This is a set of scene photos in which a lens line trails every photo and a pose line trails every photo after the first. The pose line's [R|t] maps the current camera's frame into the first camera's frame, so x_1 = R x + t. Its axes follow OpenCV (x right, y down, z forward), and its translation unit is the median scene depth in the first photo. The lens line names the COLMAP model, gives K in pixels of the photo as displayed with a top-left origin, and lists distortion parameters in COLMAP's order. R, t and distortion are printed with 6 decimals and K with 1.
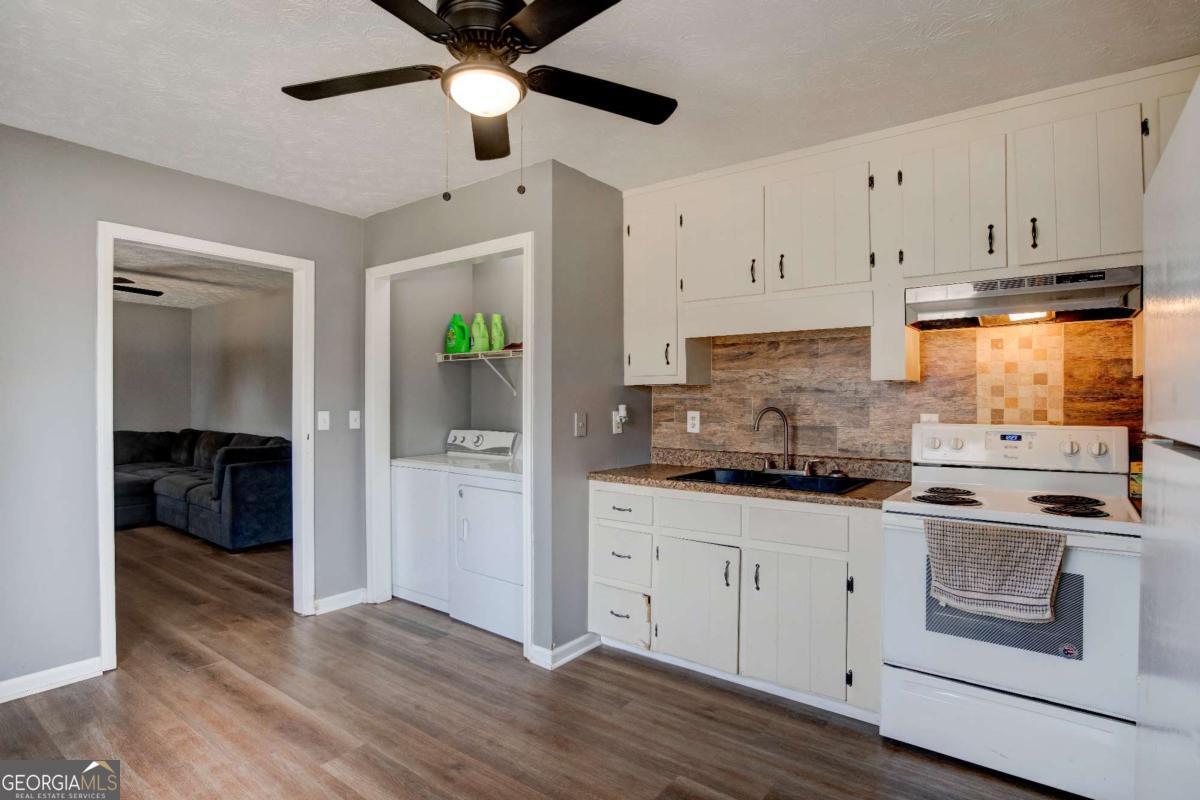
lens RADIAL K [[604.7, 0, 604.1], [0, 604.7, 400.2], [0, 0, 1]] dist [-0.022346, 0.001985]
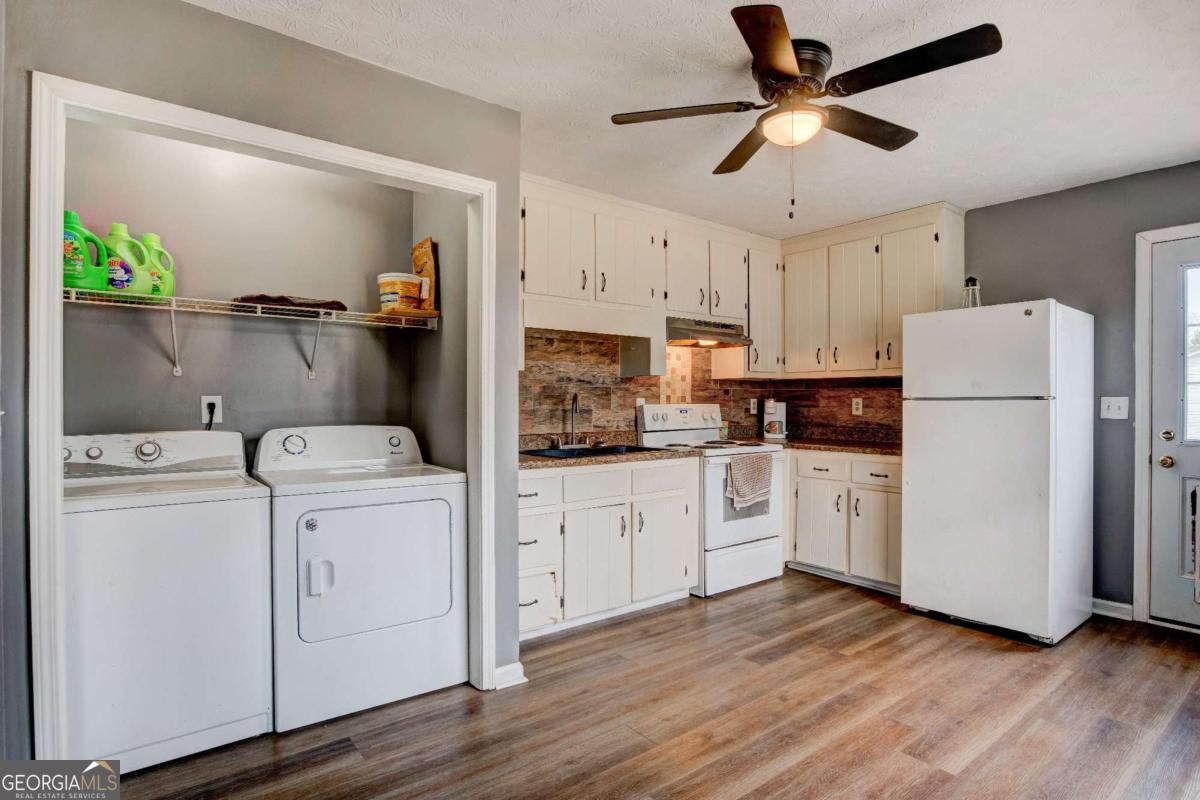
lens RADIAL K [[604.7, 0, 606.3], [0, 604.7, 404.1], [0, 0, 1]] dist [-0.022346, 0.001985]
pose [[0.277632, -0.006165, 0.960668, -0.989536], [-0.003126, 0.999968, 0.007321, 0.026874], [-0.960682, -0.005036, 0.277604, 0.684821]]
